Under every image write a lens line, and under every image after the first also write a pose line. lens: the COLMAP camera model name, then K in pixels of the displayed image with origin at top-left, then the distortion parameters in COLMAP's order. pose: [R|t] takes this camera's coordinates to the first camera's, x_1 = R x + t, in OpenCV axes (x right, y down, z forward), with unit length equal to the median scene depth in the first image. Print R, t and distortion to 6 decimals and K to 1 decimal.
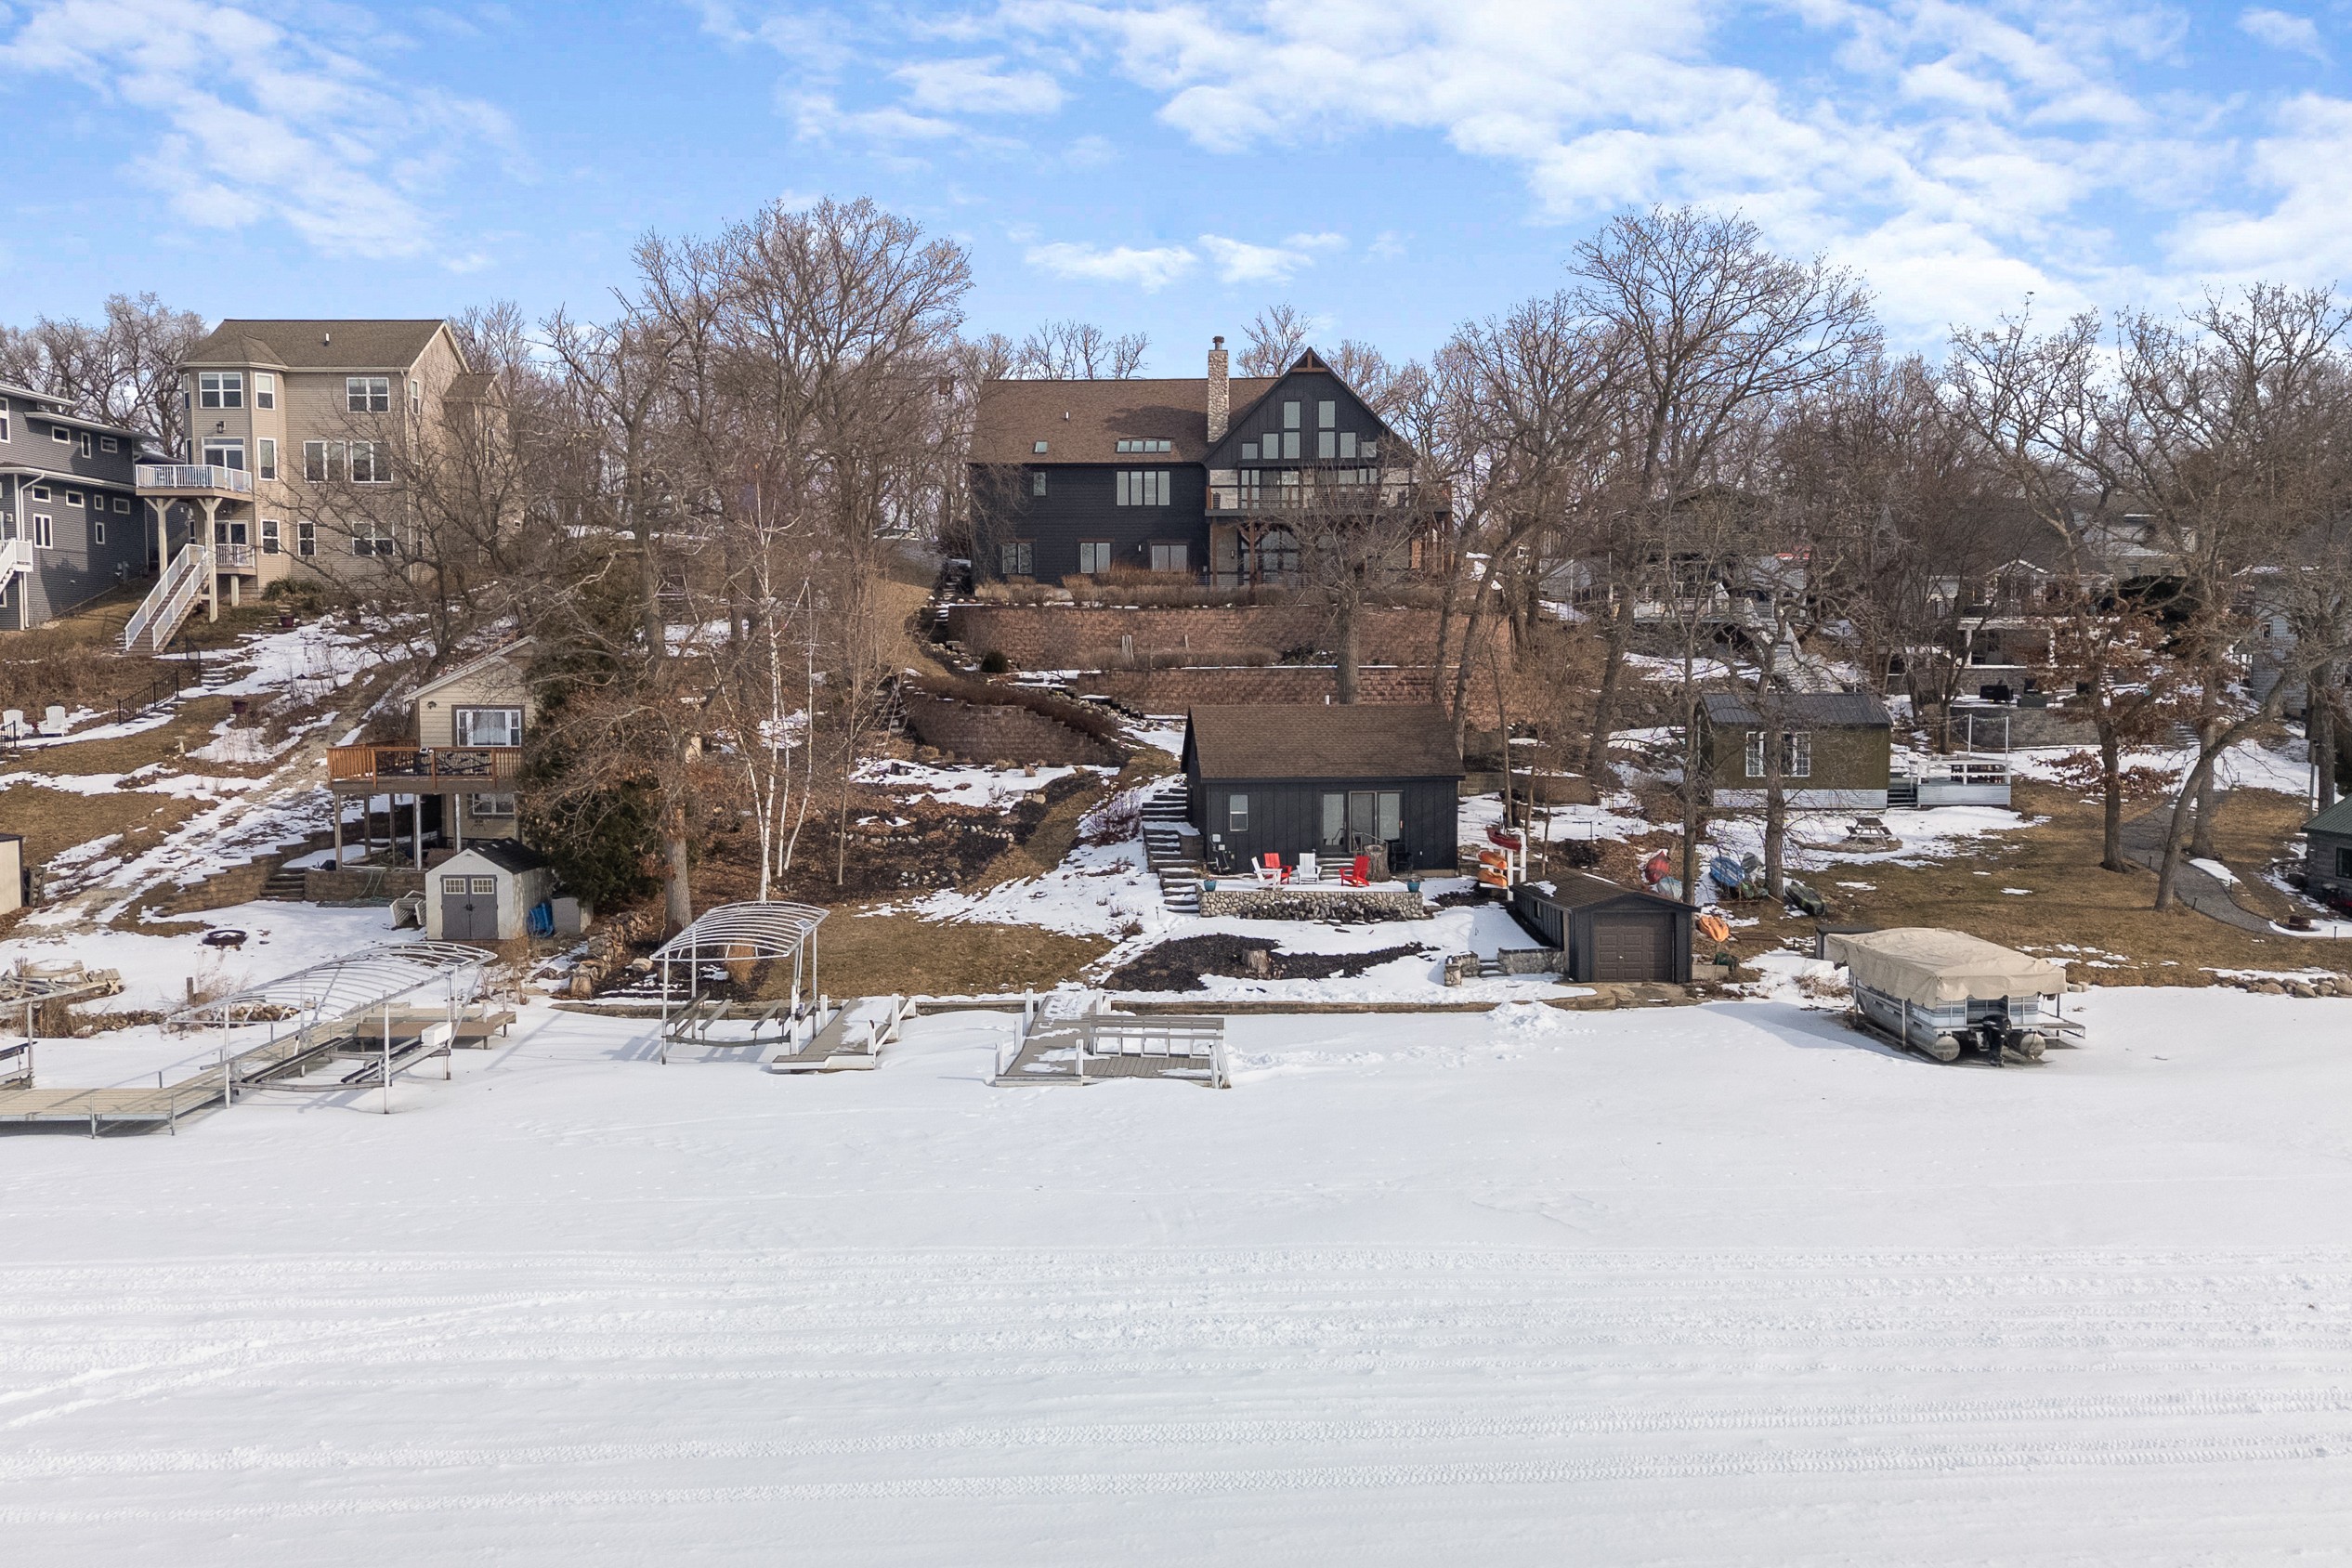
lens RADIAL K [[2180.5, 0, 1176.0], [0, 2180.5, 784.0], [0, 0, 1]] dist [0.003718, -0.005488]
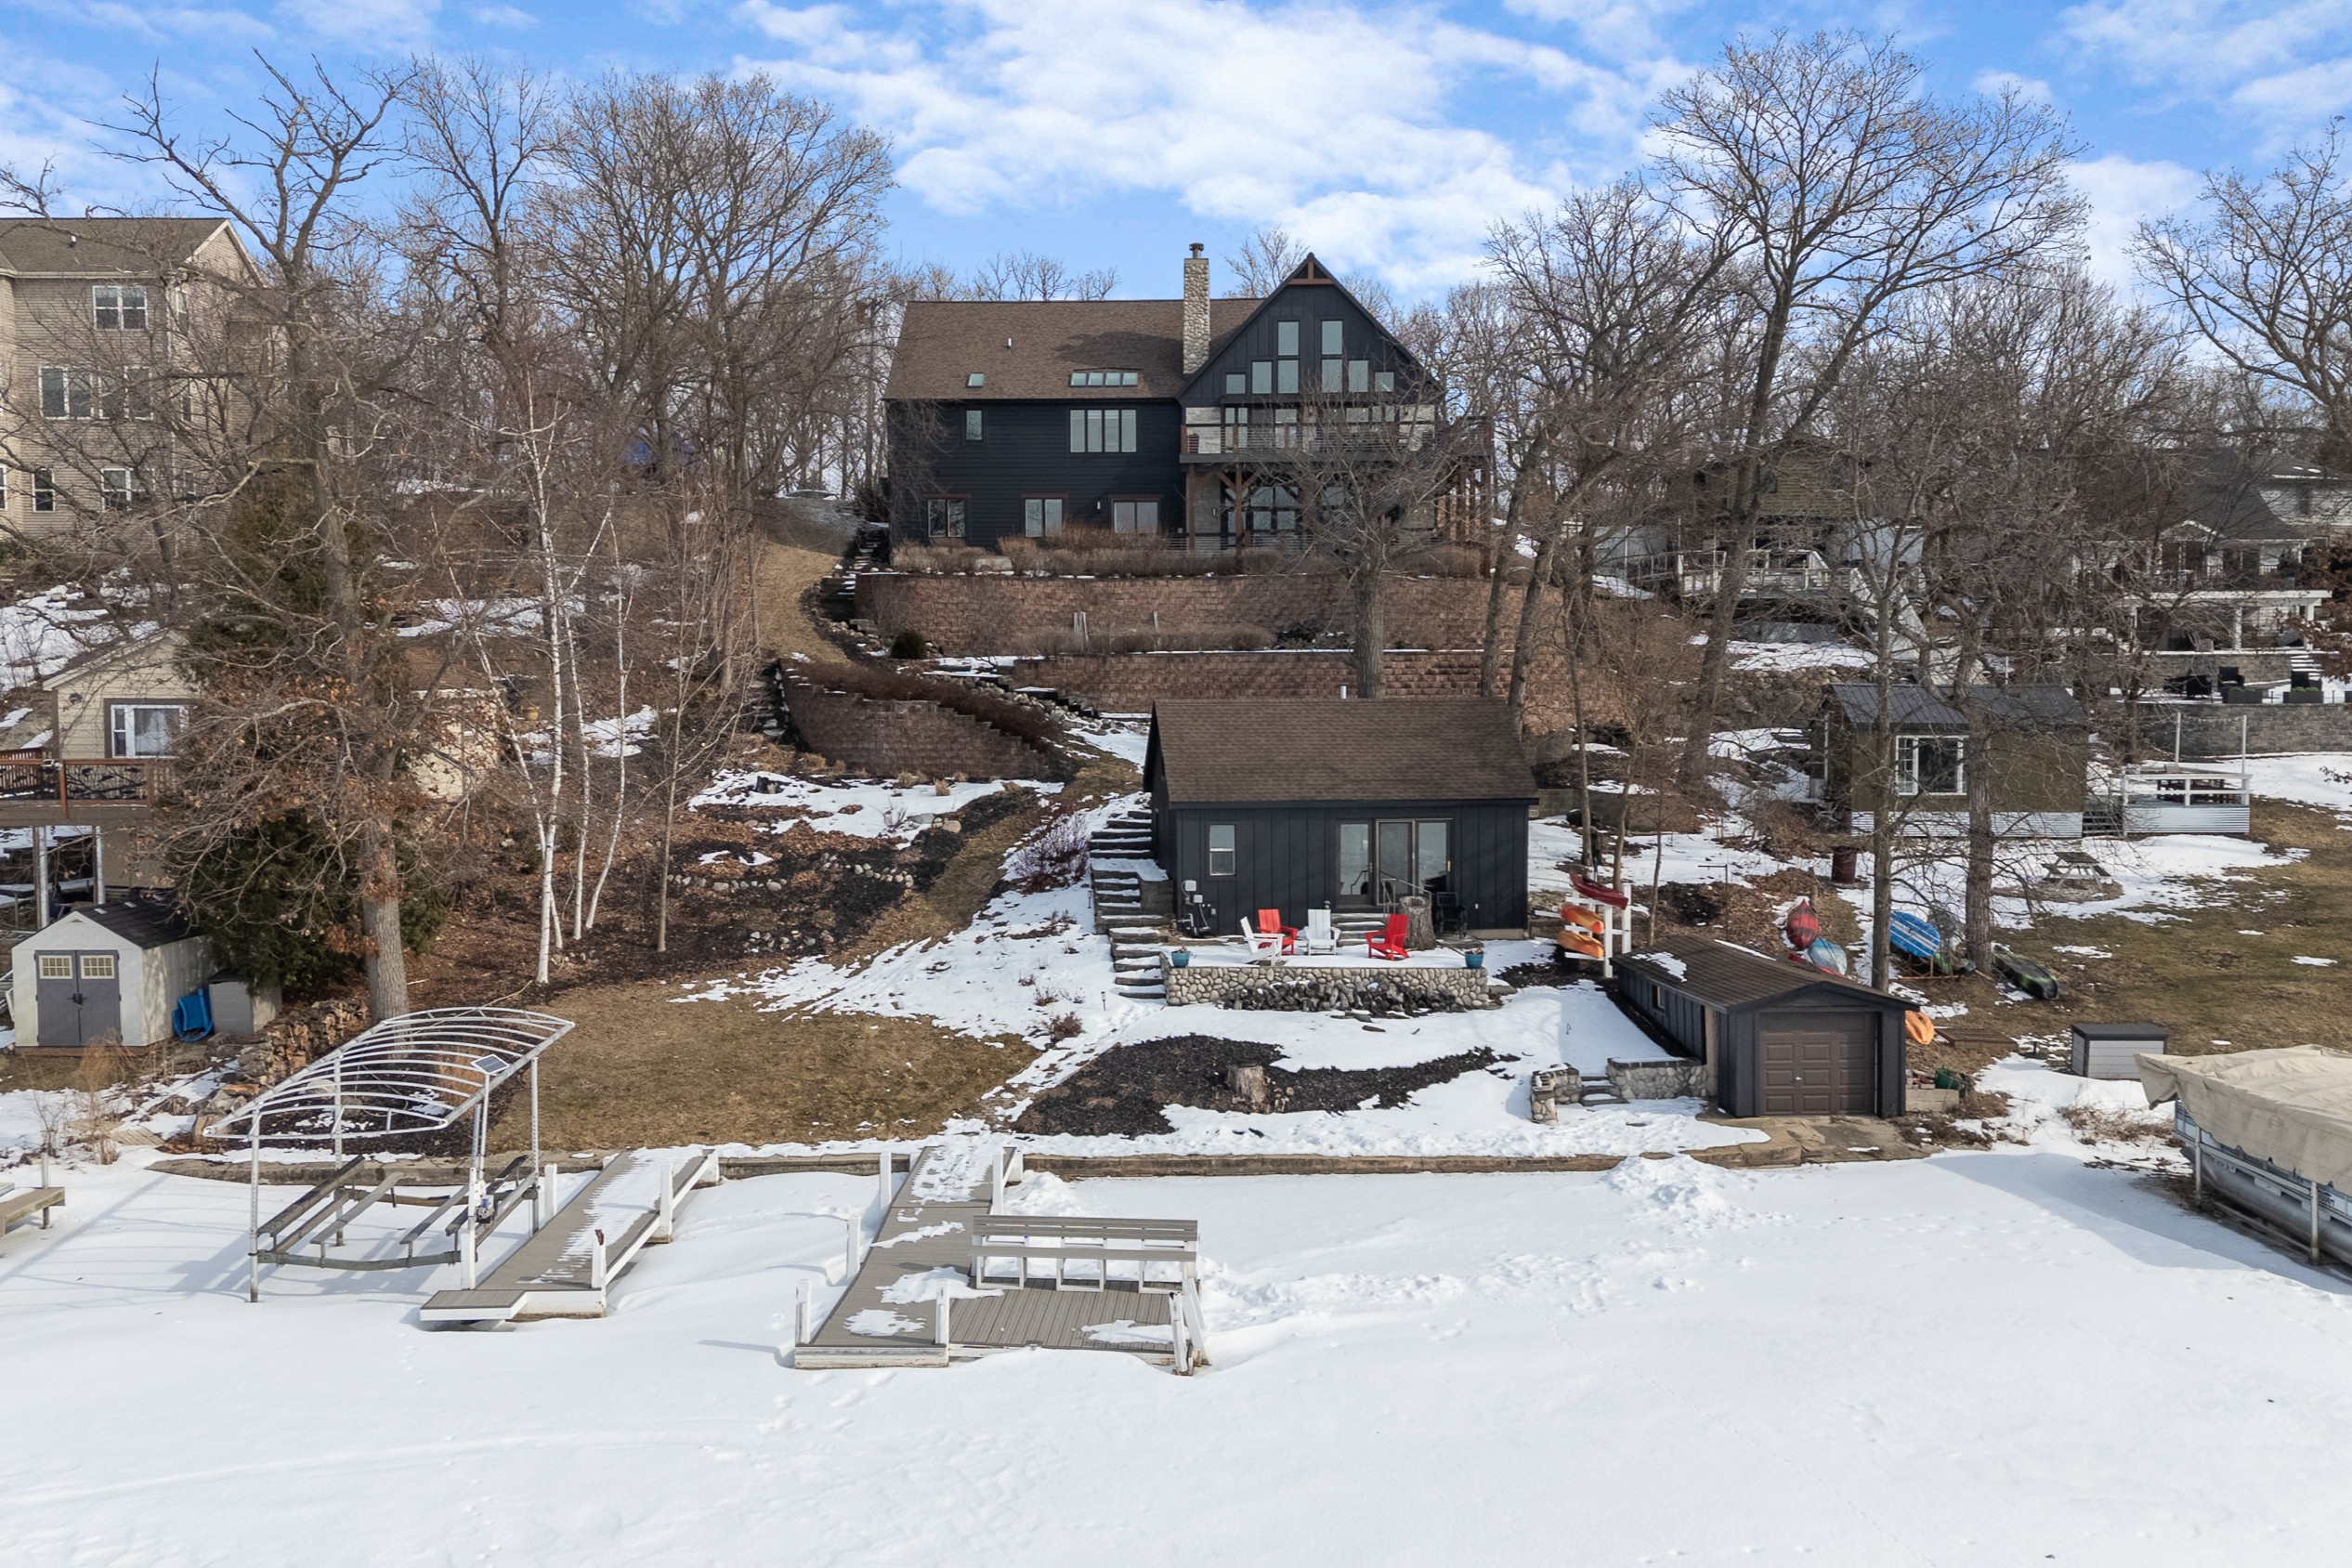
lens RADIAL K [[2180.5, 0, 1176.0], [0, 2180.5, 784.0], [0, 0, 1]] dist [0.003718, -0.005488]
pose [[0.999970, 0.000130, 0.007727, 0.007852], [-0.000135, 1.000000, 0.000611, -0.008424], [-0.007726, -0.000612, 0.999970, 0.273725]]
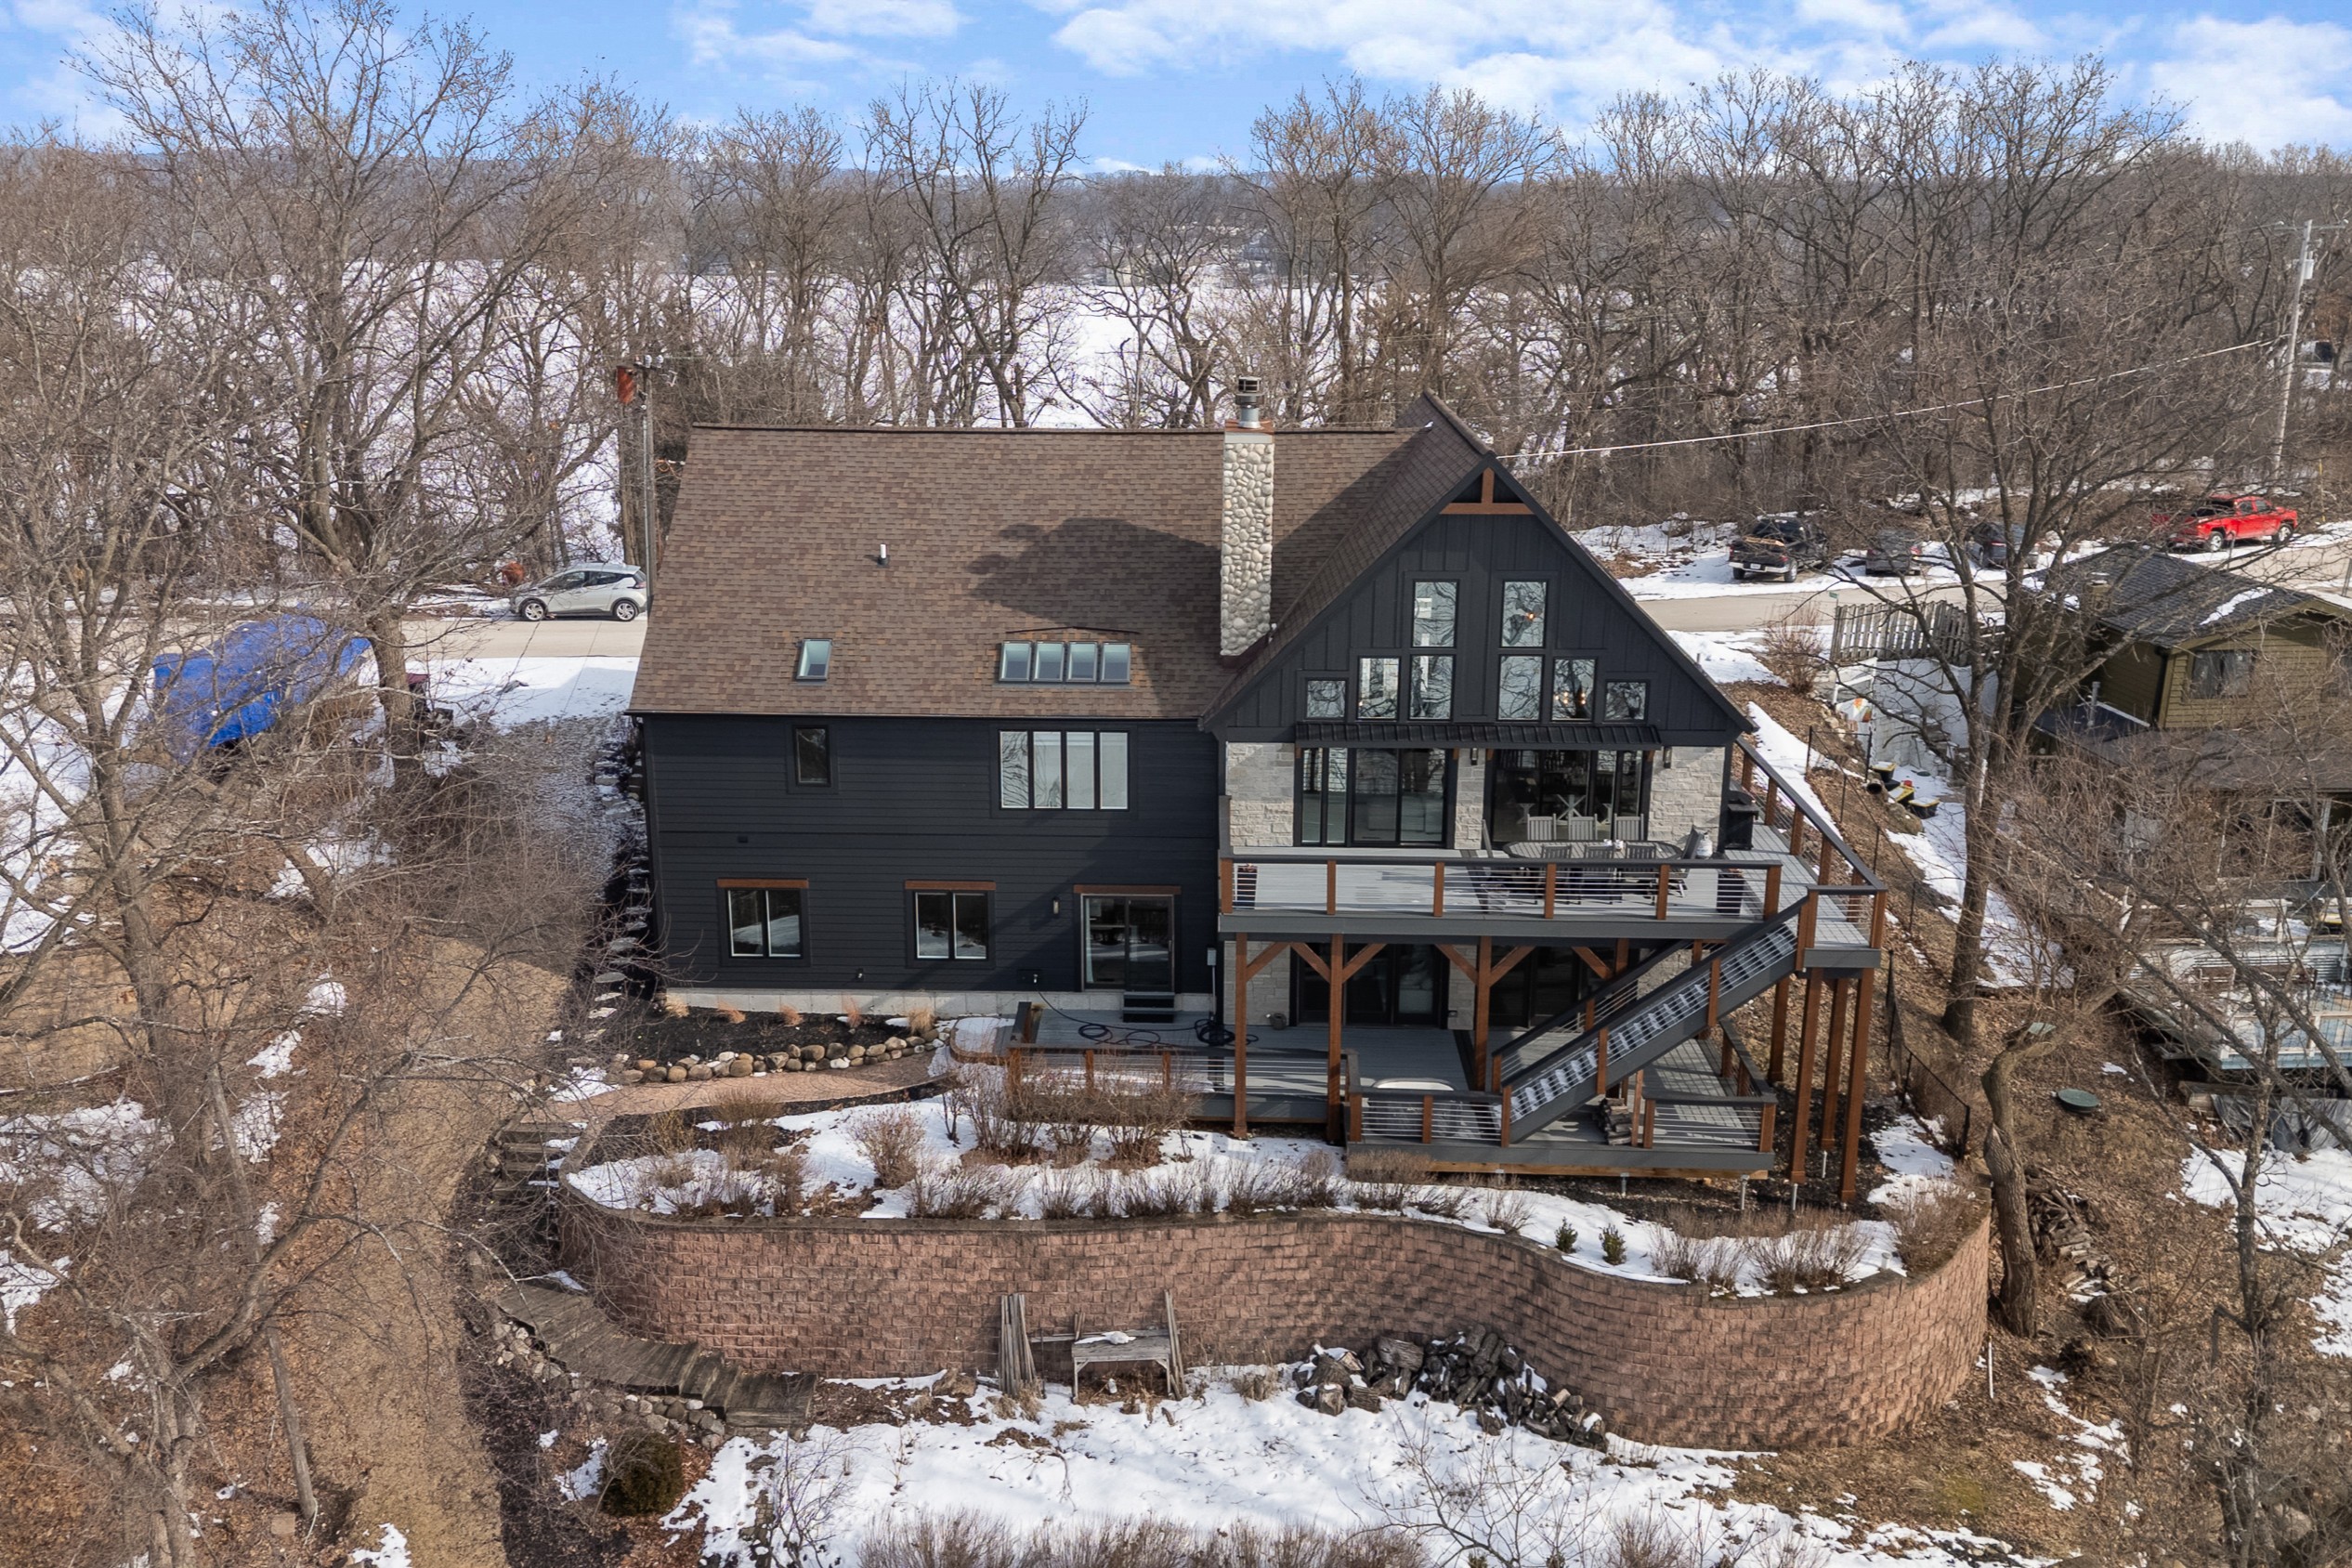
lens RADIAL K [[2180.5, 0, 1176.0], [0, 2180.5, 784.0], [0, 0, 1]] dist [0.003718, -0.005488]
pose [[0.999734, 0.007862, 0.021678, -0.003804], [-0.012372, 0.976205, 0.216498, -0.309237], [-0.019460, -0.216709, 0.976042, 0.832405]]
